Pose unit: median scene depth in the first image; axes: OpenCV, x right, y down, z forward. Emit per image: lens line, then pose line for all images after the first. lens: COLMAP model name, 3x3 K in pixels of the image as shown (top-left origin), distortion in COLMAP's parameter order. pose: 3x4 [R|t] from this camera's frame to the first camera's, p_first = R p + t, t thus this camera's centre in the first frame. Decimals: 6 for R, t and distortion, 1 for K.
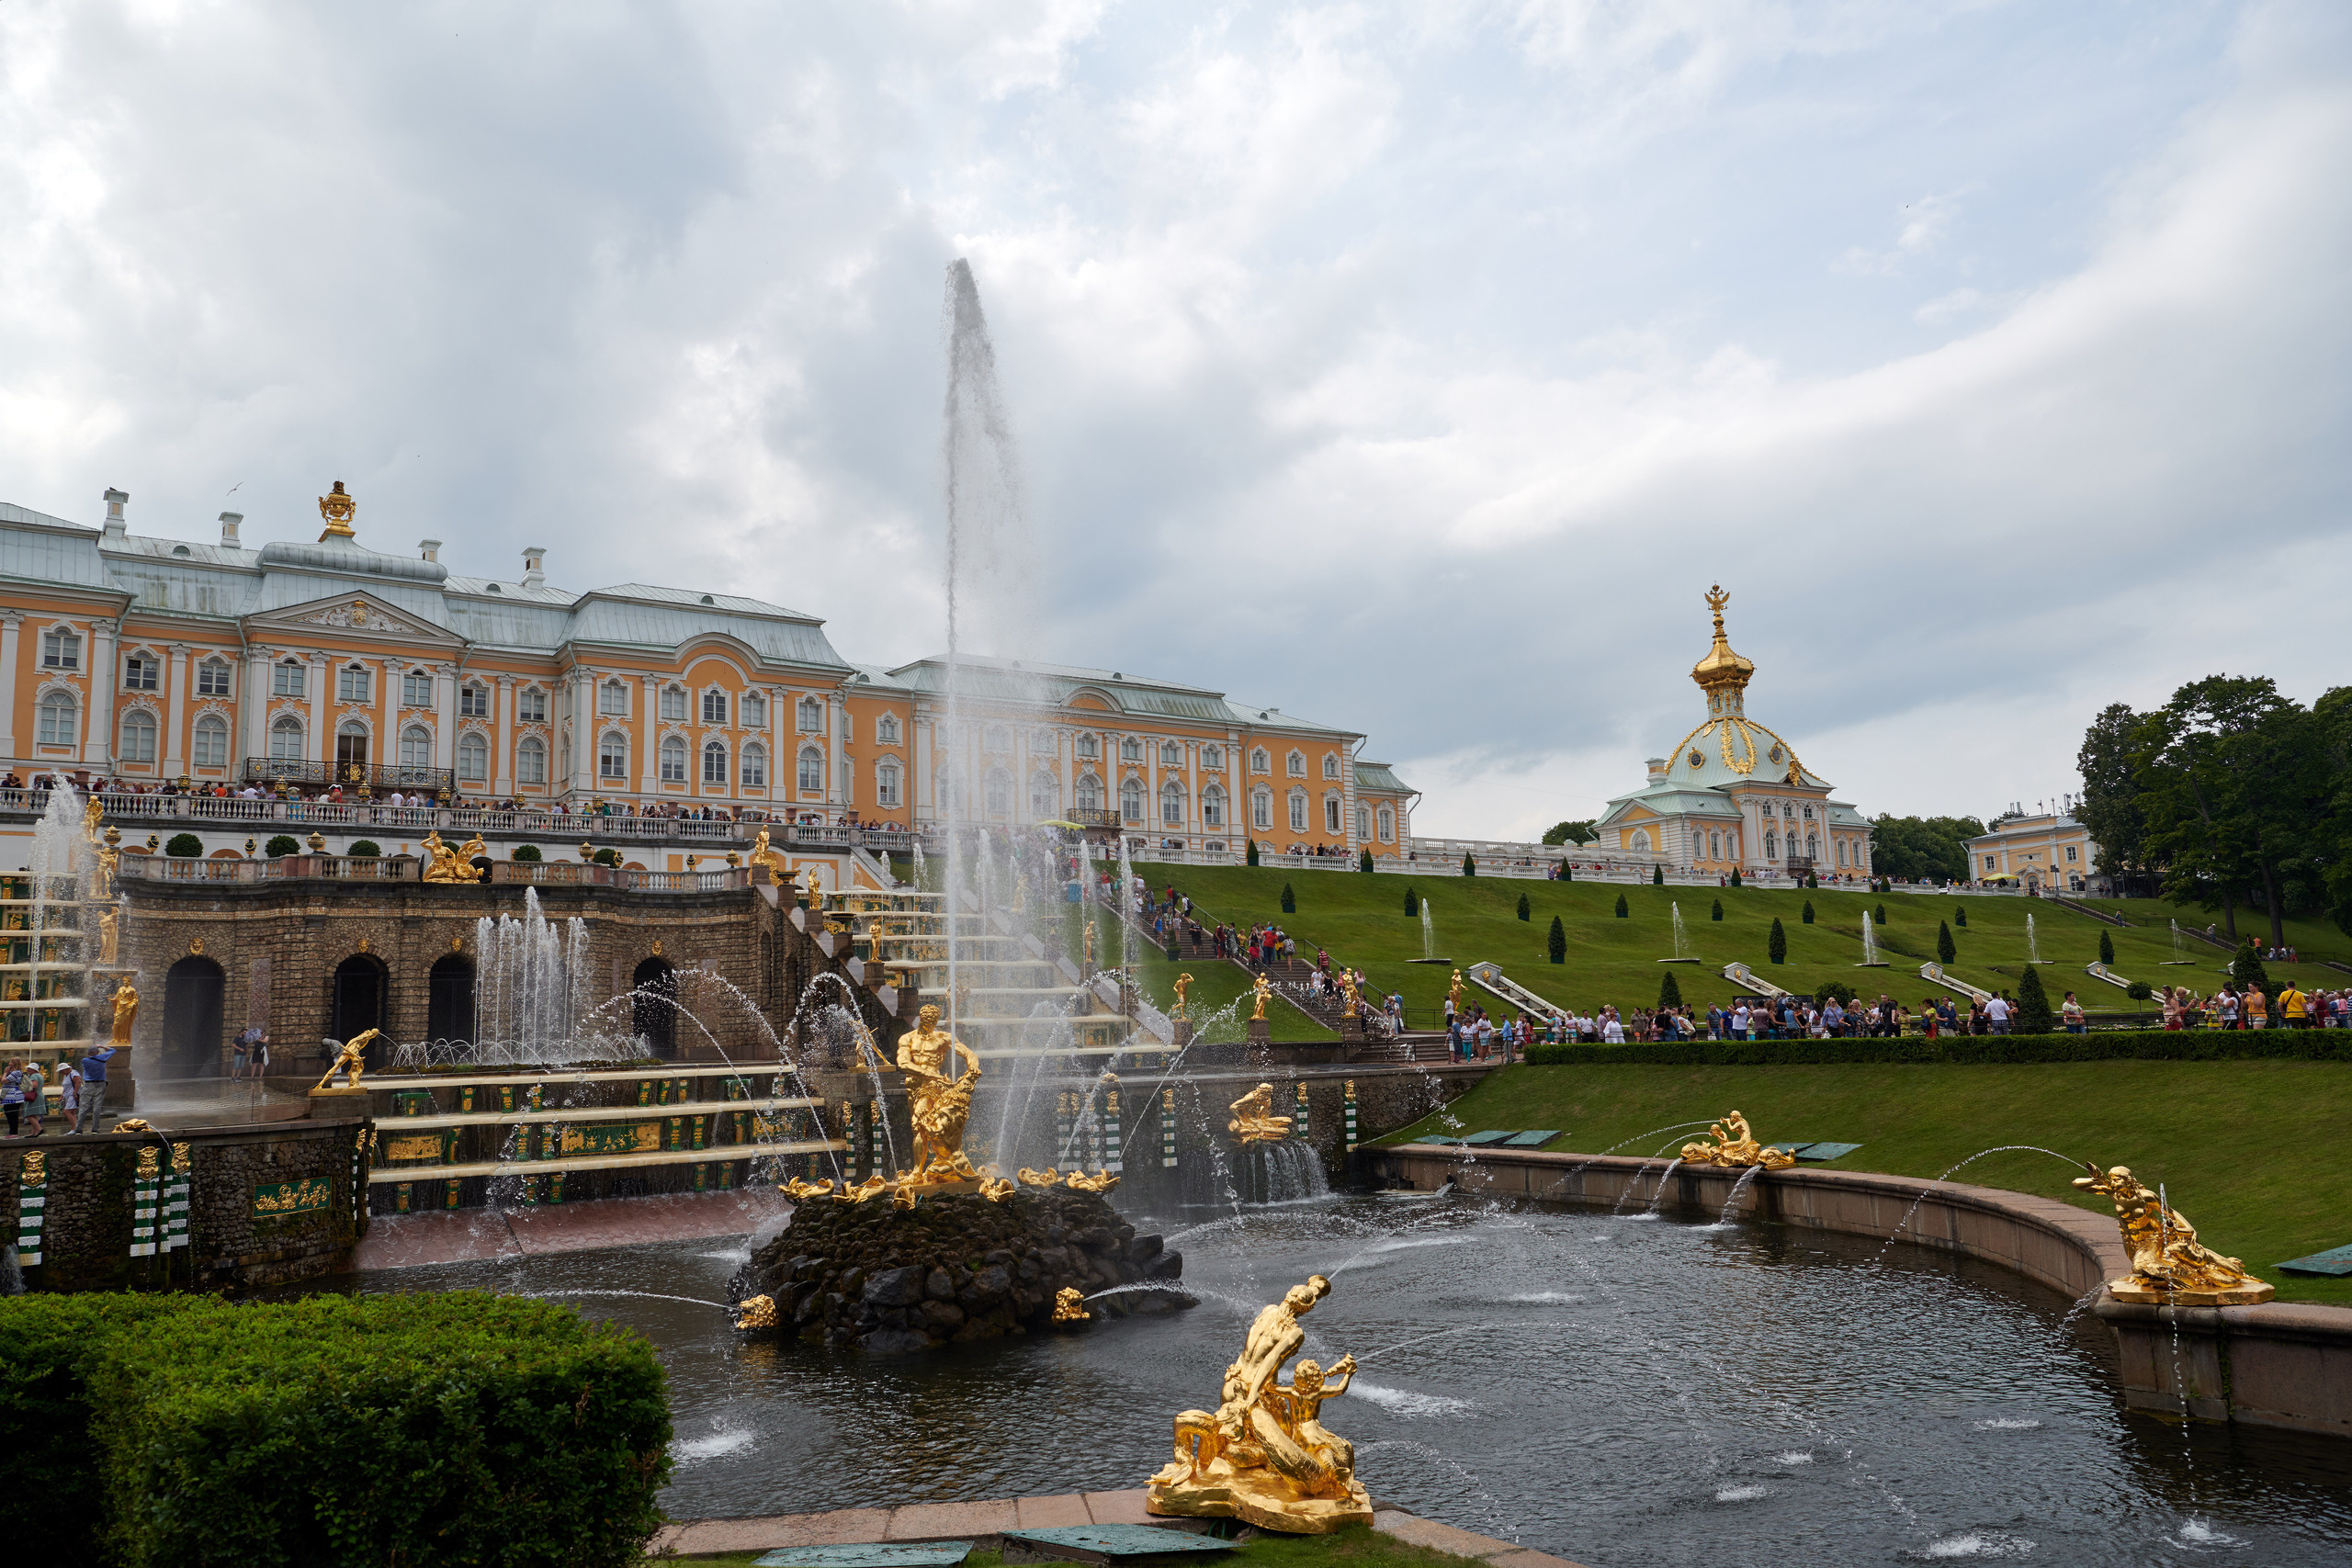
lens RADIAL K [[1711.6, 0, 1172.5], [0, 1711.6, 779.6], [0, 0, 1]] dist [0.015859, -0.000782]
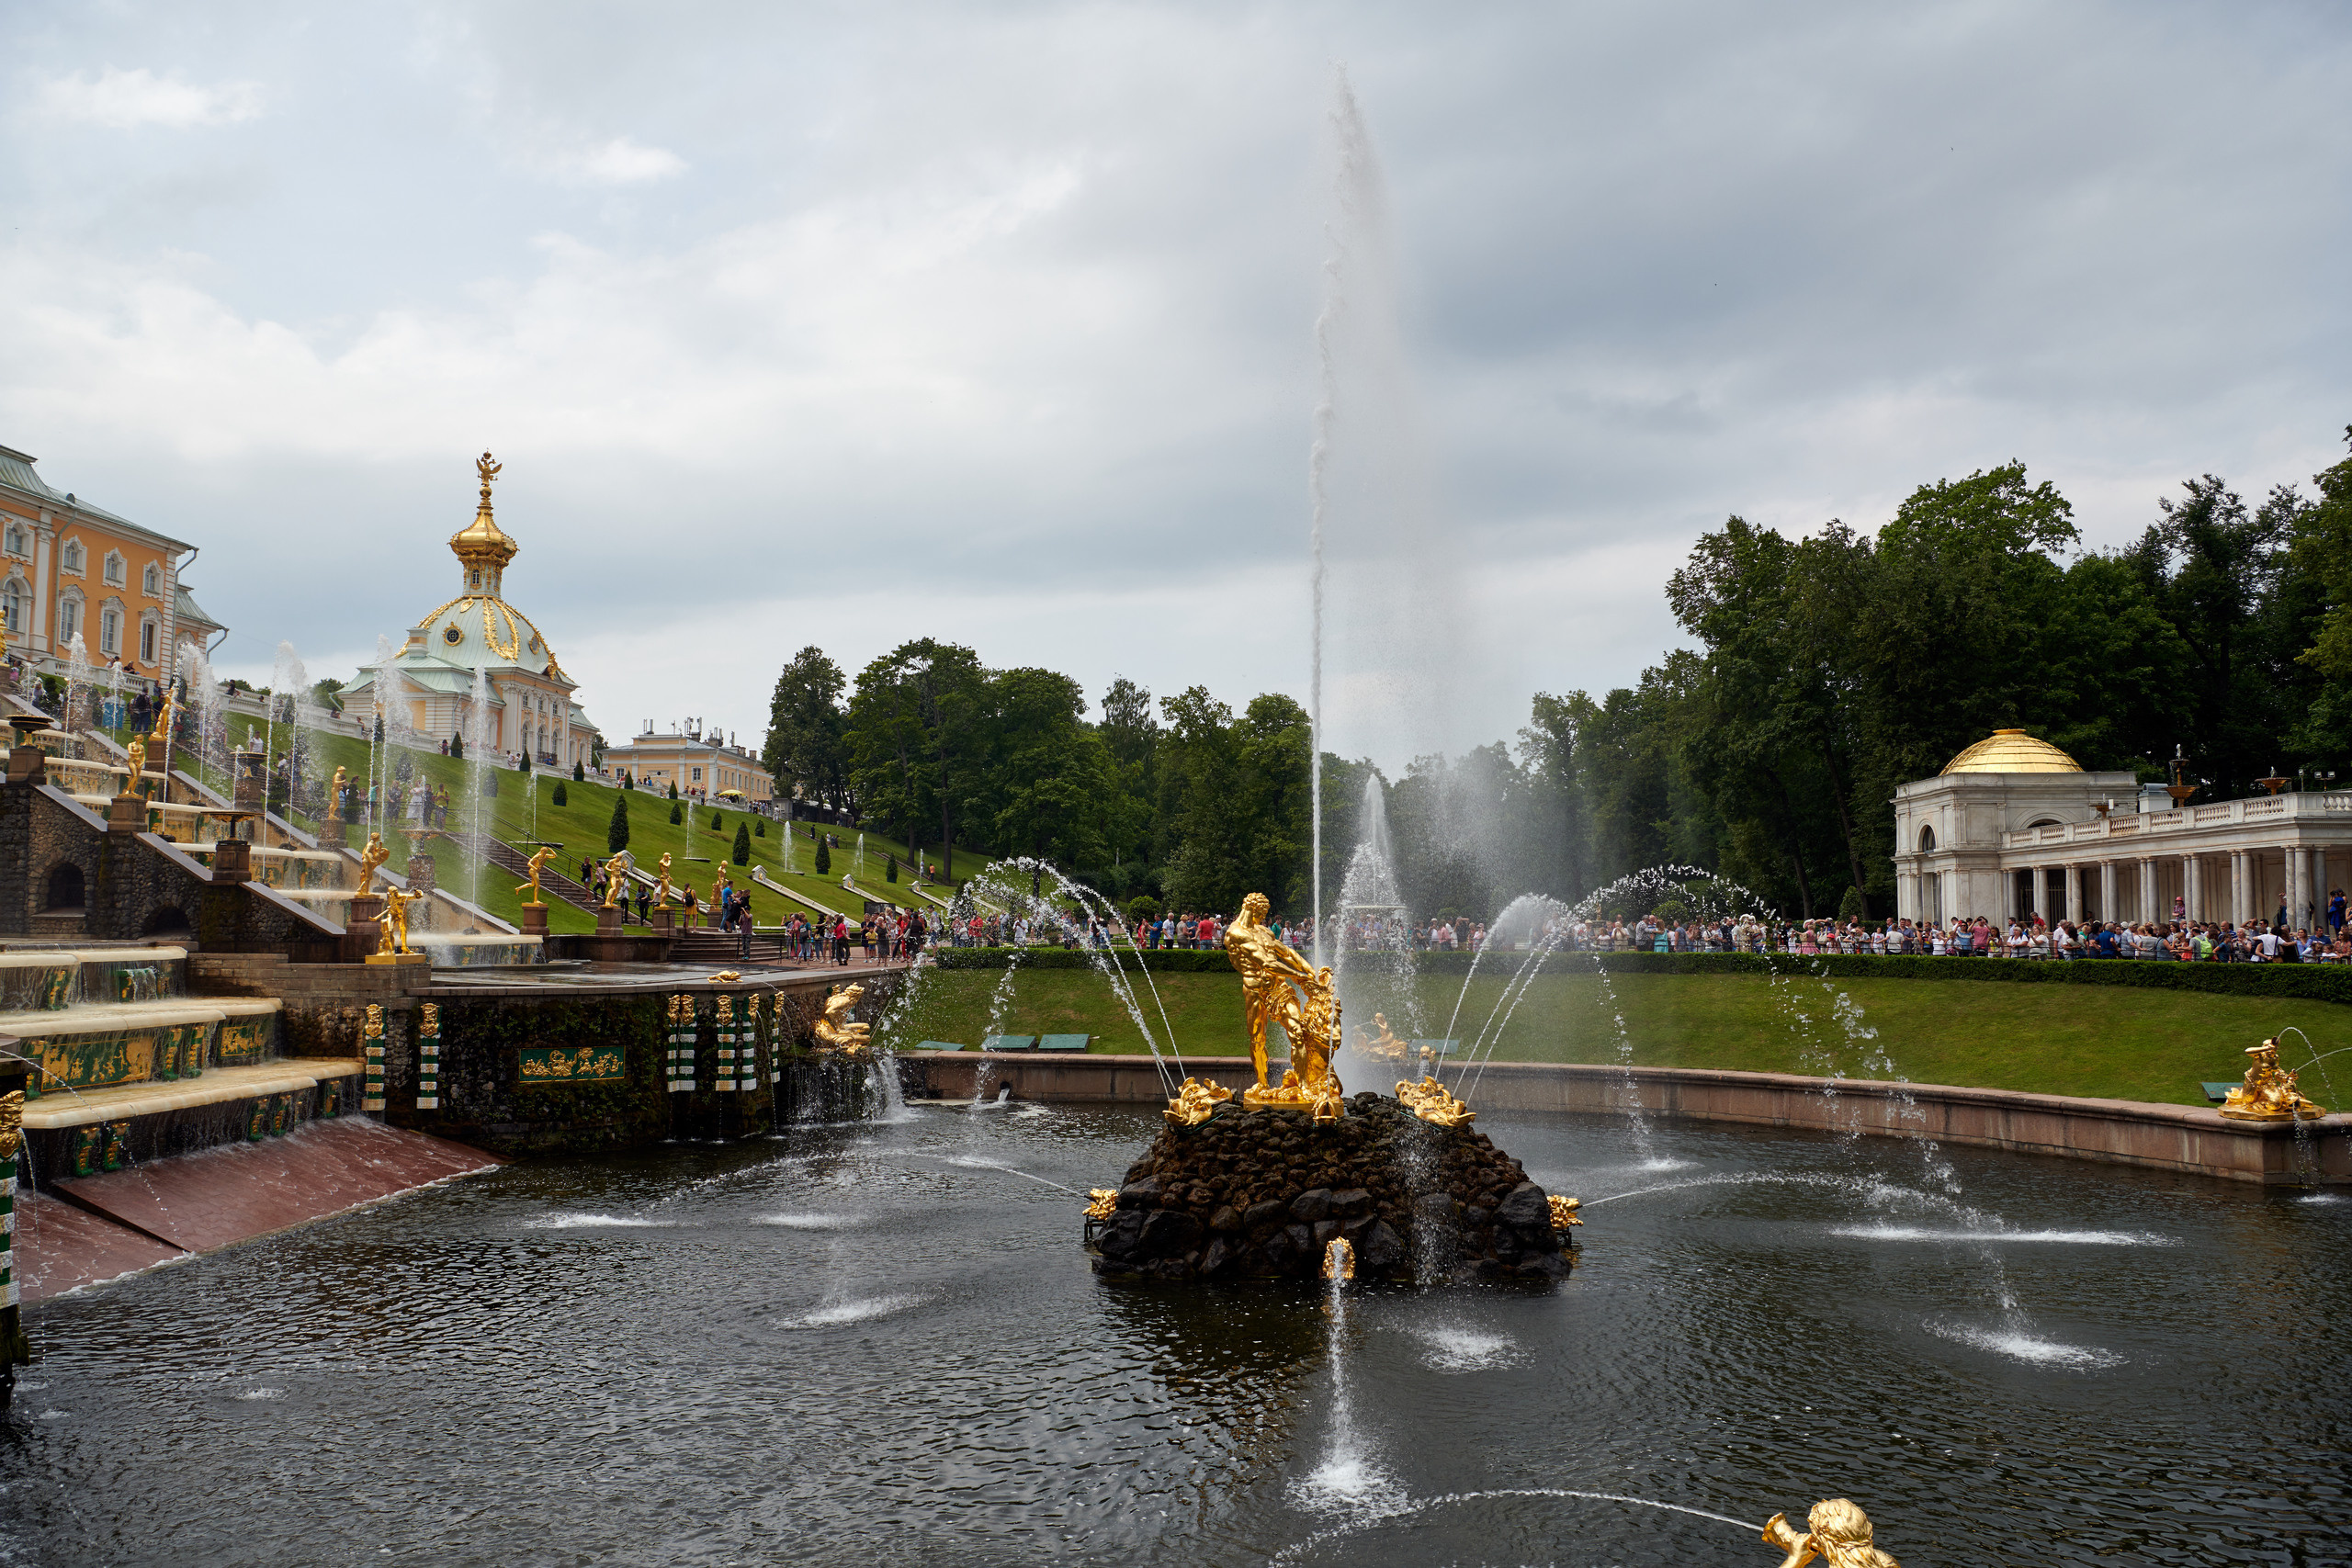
lens RADIAL K [[1766.3, 0, 1172.3], [0, 1766.3, 792.7], [0, 0, 1]] dist [-0.026916, 0.001156]
pose [[0.635298, 0.093273, 0.766614, -0.174432], [-0.143710, 0.989619, -0.001312, 0.018387], [-0.758778, -0.109337, 0.642107, 0.098327]]
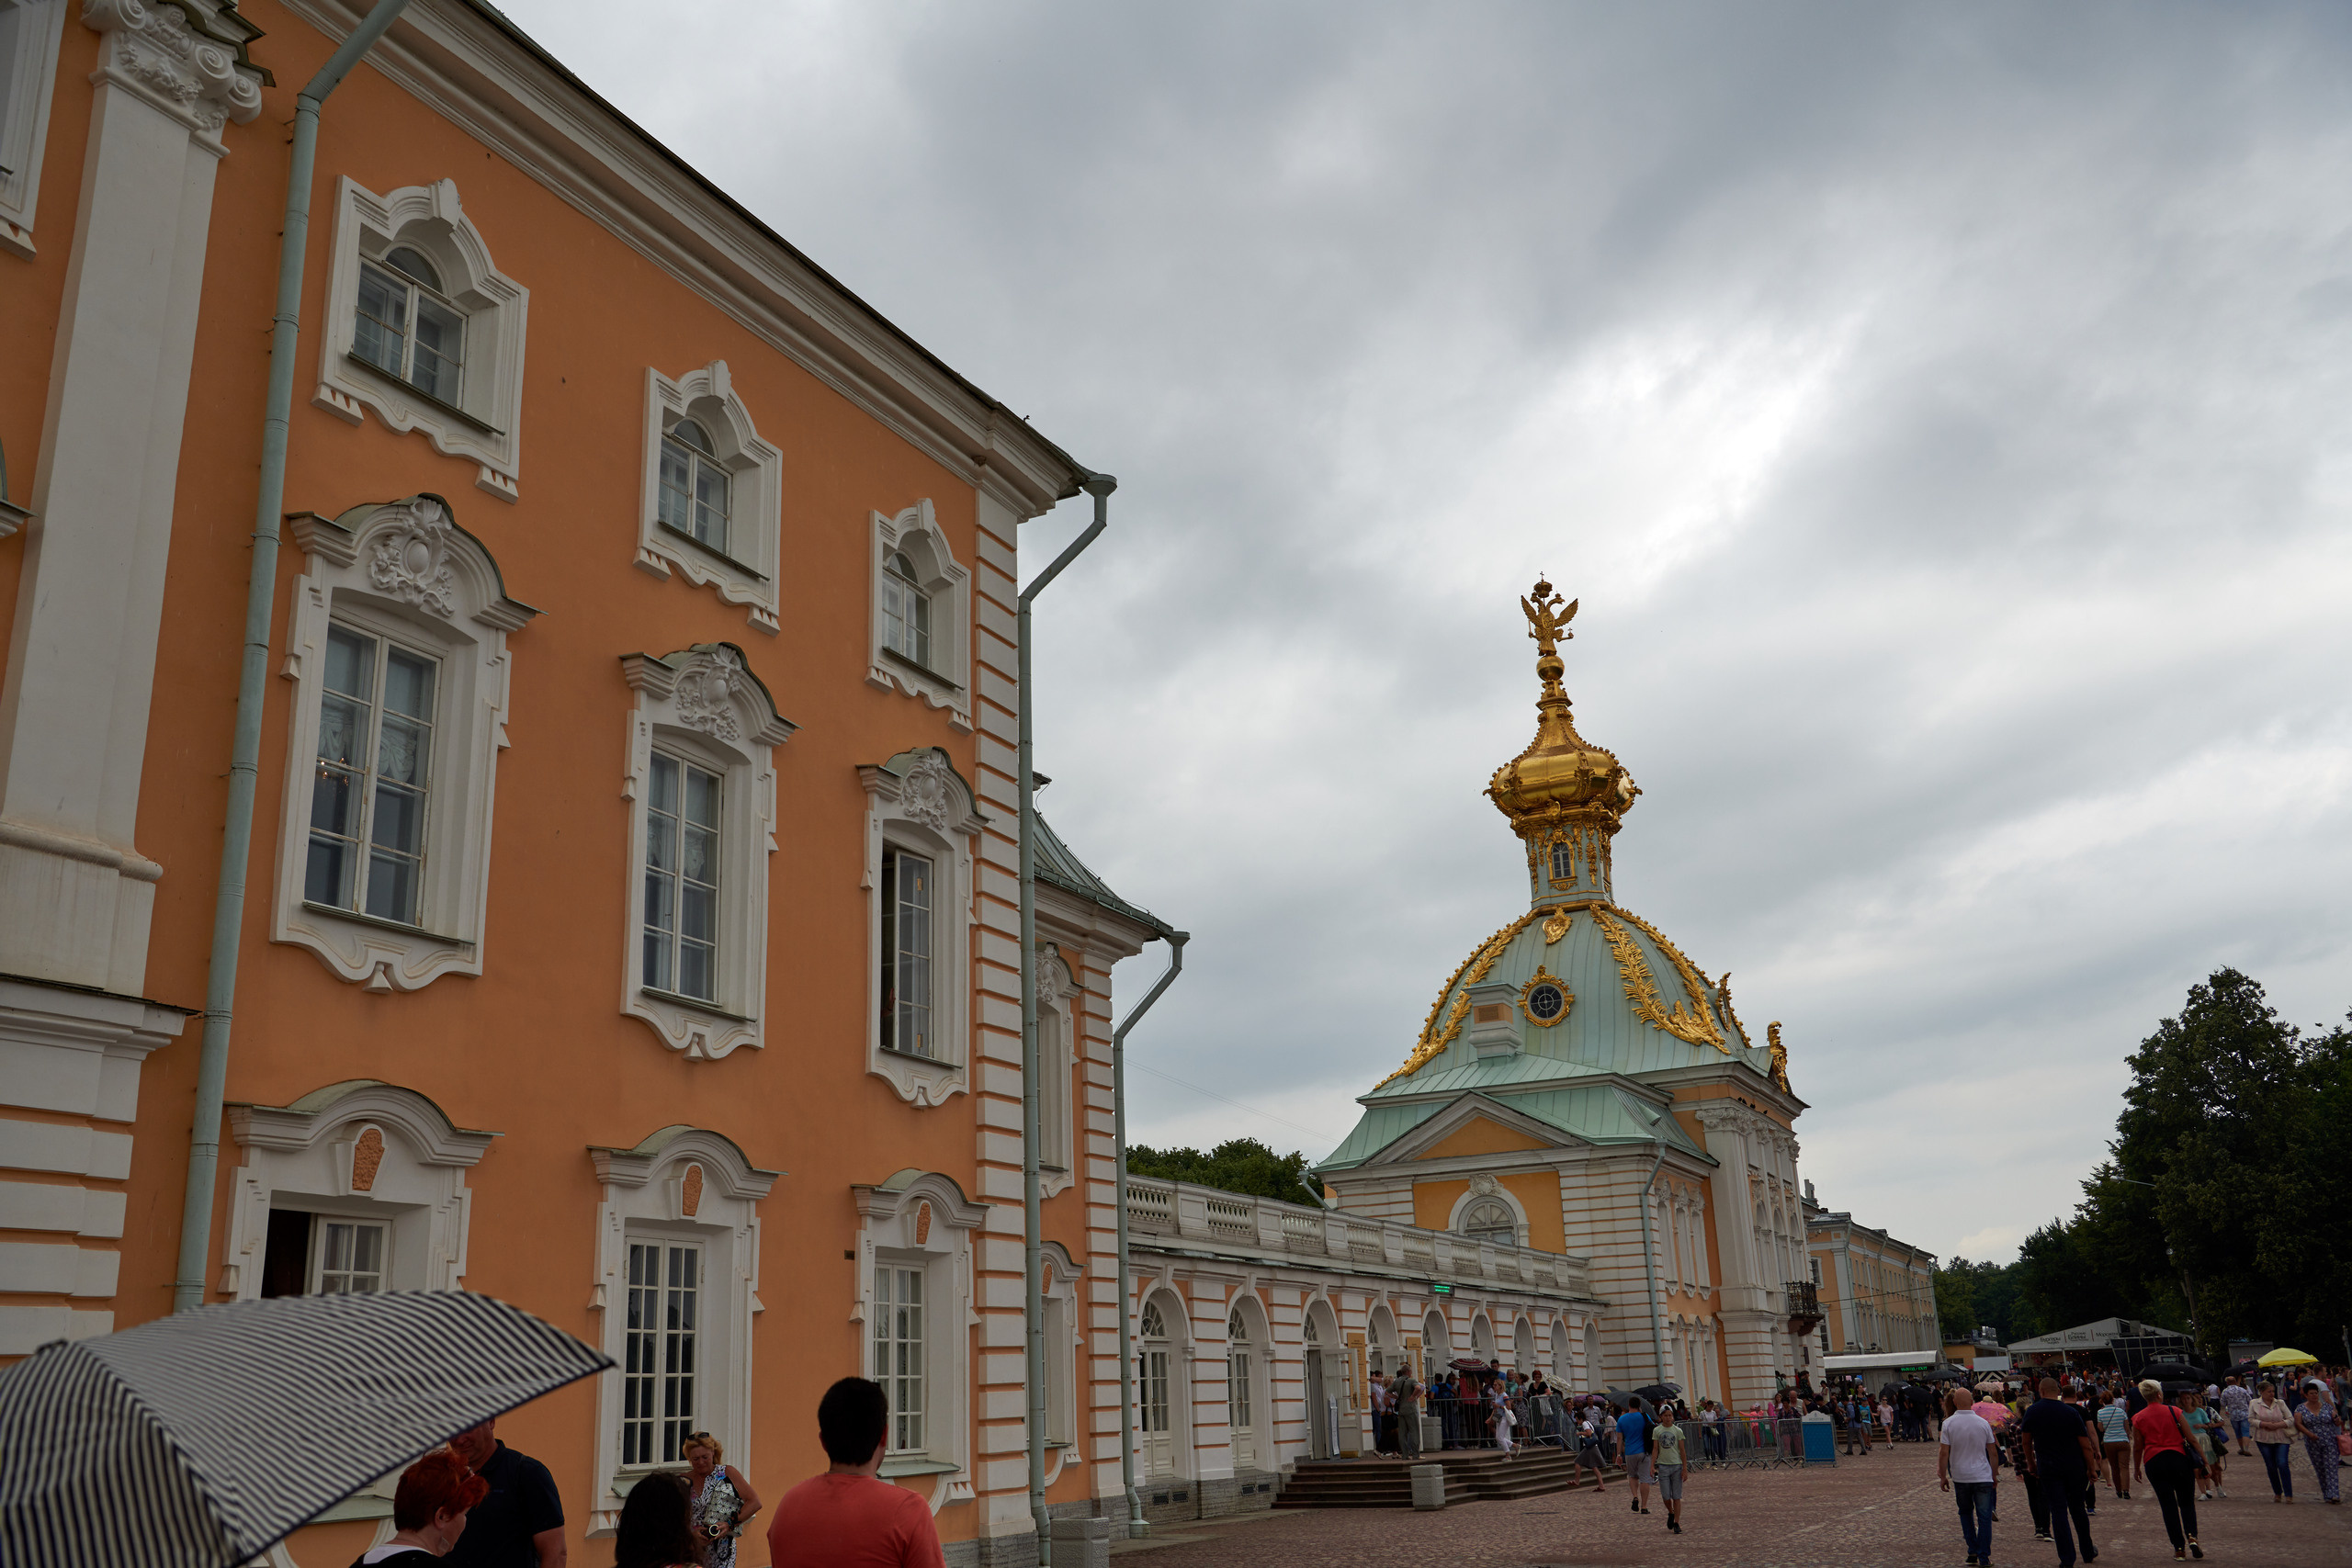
lens RADIAL K [[2061.0, 0, 1178.4], [0, 2061.0, 776.2], [0, 0, 1]] dist [0.015445, 0.005565]
pose [[0.879967, 0.140304, 0.453843, 0.029793], [-0.061372, 0.980959, -0.184265, 0.029051], [-0.471054, 0.134294, 0.871822, 0.683492]]
